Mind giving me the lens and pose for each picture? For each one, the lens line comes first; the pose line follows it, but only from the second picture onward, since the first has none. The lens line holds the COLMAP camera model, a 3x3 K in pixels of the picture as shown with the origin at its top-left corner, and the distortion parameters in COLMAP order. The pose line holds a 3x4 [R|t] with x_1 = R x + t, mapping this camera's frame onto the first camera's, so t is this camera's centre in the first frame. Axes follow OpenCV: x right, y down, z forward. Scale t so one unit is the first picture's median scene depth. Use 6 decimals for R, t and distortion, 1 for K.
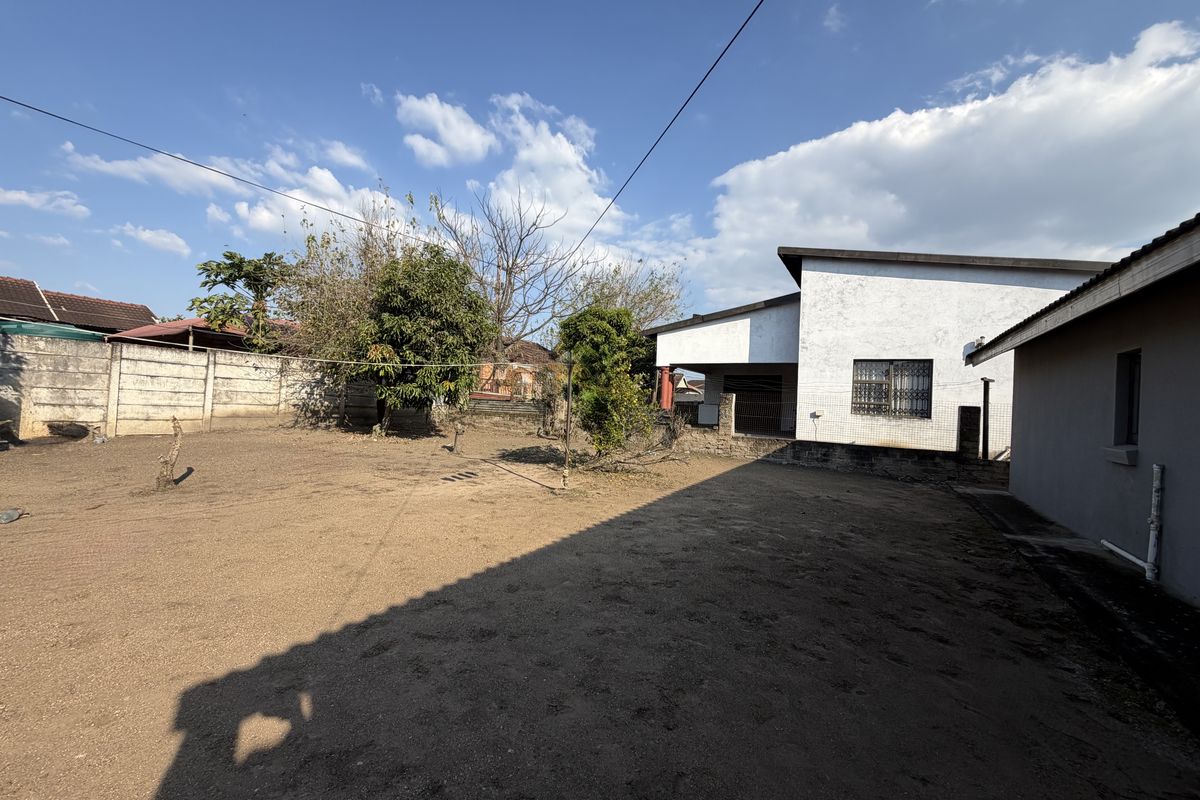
lens RADIAL K [[479.7, 0, 597.9], [0, 479.7, 402.7], [0, 0, 1]] dist [0.003130, 0.000126]
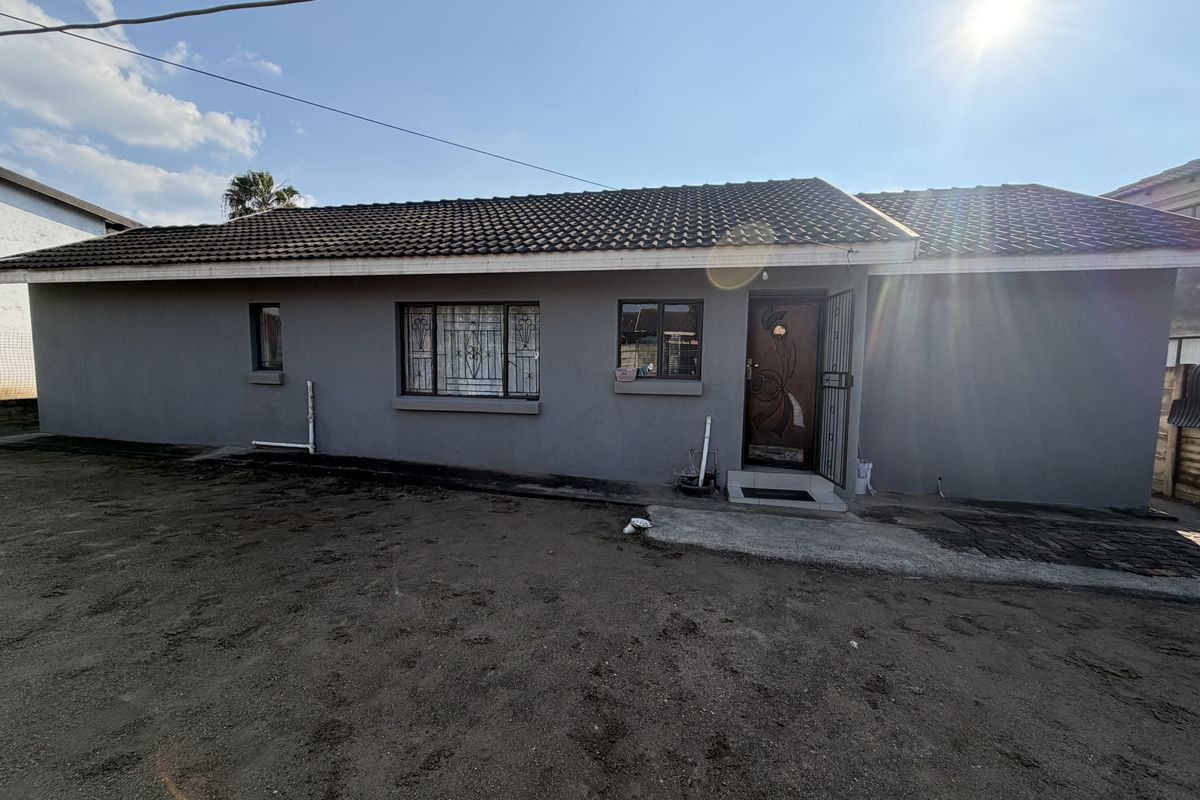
lens RADIAL K [[479.7, 0, 598.2], [0, 479.7, 395.9], [0, 0, 1]] dist [0.003130, 0.000126]
pose [[-0.320642, -0.117821, 0.939844, -0.703061], [-0.030846, 0.993006, 0.113962, -0.037911], [-0.946698, 0.007551, -0.322034, 0.673901]]
